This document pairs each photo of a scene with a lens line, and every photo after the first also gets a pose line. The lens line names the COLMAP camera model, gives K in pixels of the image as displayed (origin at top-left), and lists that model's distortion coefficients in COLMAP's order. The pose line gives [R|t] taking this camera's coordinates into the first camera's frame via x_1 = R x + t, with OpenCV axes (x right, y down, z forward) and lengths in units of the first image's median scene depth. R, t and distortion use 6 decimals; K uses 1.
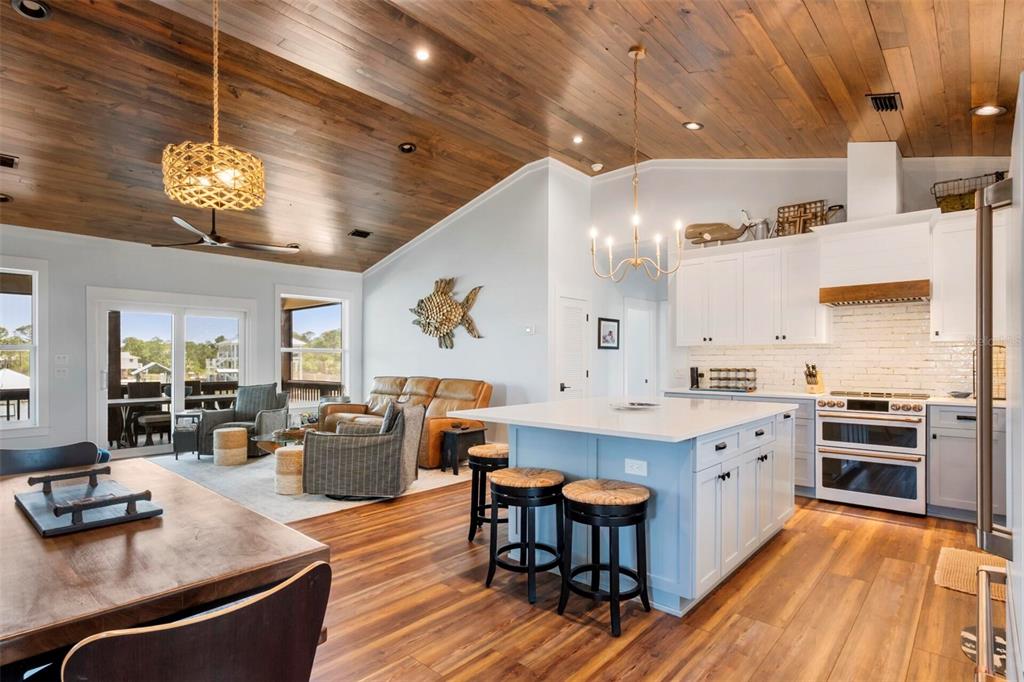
lens RADIAL K [[518.5, 0, 508.4], [0, 518.5, 357.3], [0, 0, 1]] dist [0.001044, 0.000690]
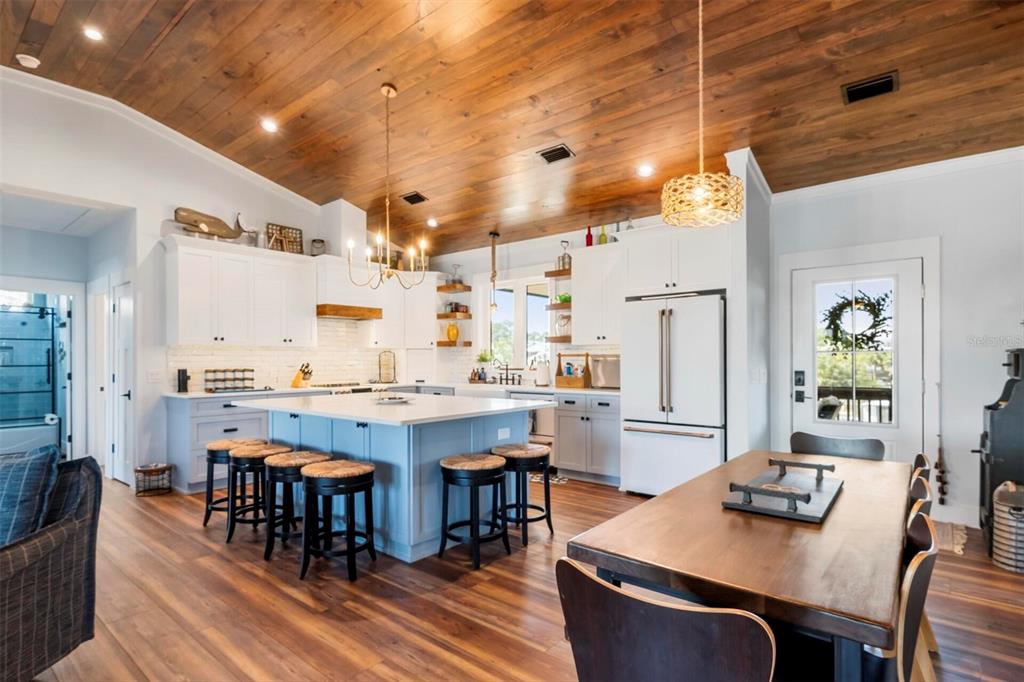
lens RADIAL K [[518.5, 0, 508.4], [0, 518.5, 357.3], [0, 0, 1]] dist [0.001044, 0.000690]
pose [[-0.038755, 0.001831, 0.999247, -0.670998], [-0.001207, 0.999998, -0.001879, 0.000517], [-0.999248, -0.001279, -0.038752, 0.583804]]
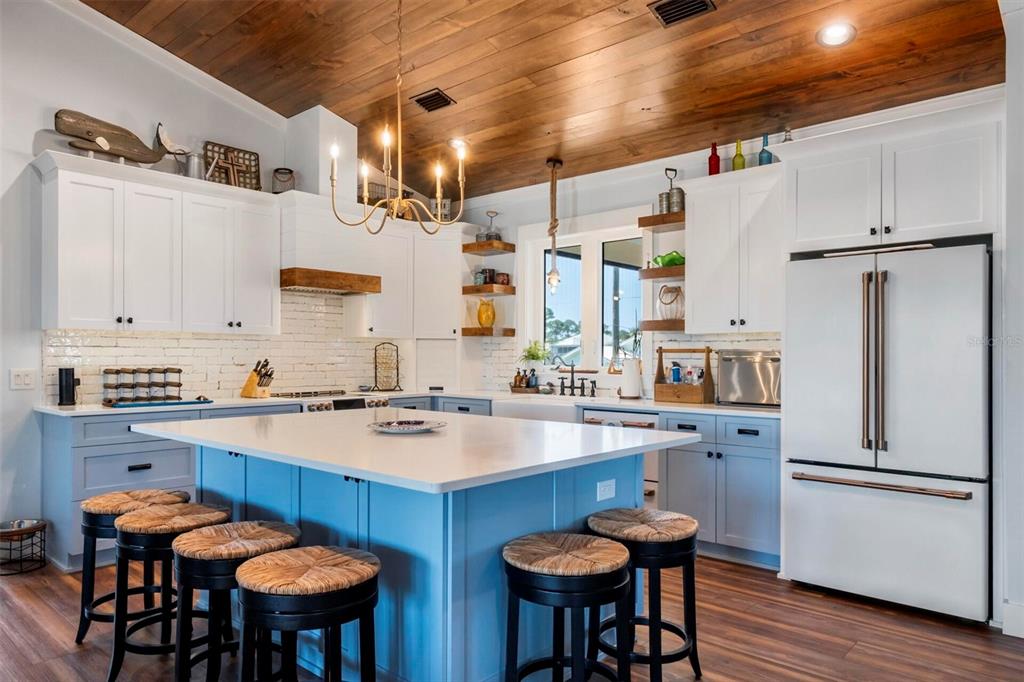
lens RADIAL K [[672.8, 0, 510.3], [0, 672.8, 353.5], [0, 0, 1]] dist [0.004308, 0.000412]
pose [[-0.004447, 0.001547, 0.999989, -0.447202], [-0.008434, 0.999963, -0.001584, 0.001063], [-0.999955, -0.008441, -0.004434, 0.645120]]
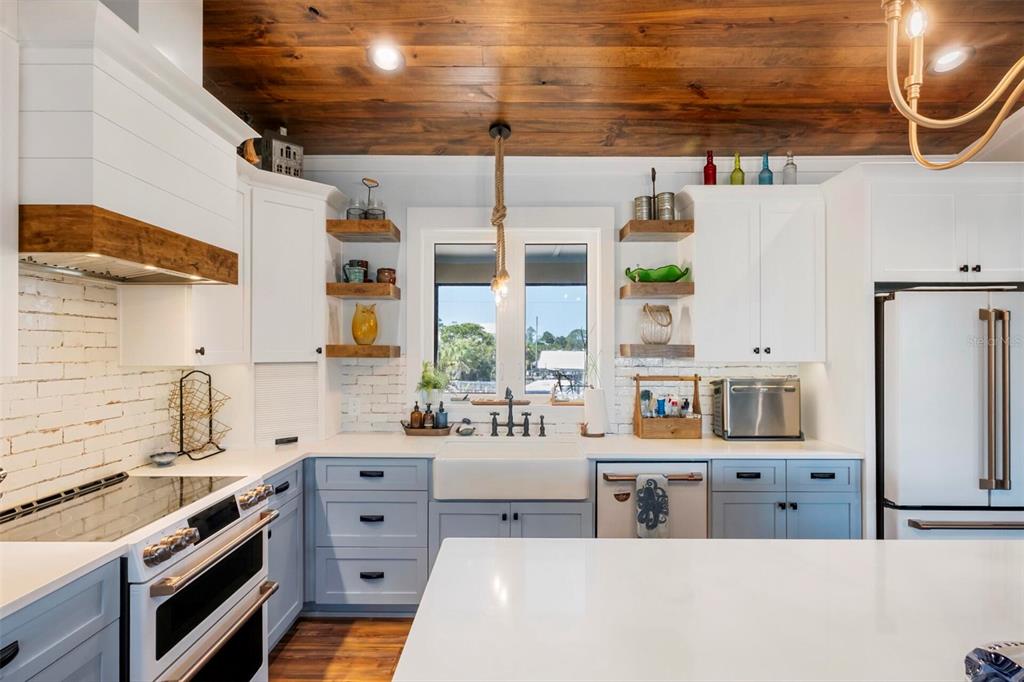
lens RADIAL K [[512.7, 0, 512.0], [0, 512.7, 341.0], [0, 0, 1]] dist [0.001305, 0.000390]
pose [[-0.665281, 0.007865, 0.746552, 0.183021], [-0.005273, 0.999870, -0.015233, -0.044681], [-0.746575, -0.014071, -0.665153, 0.984212]]
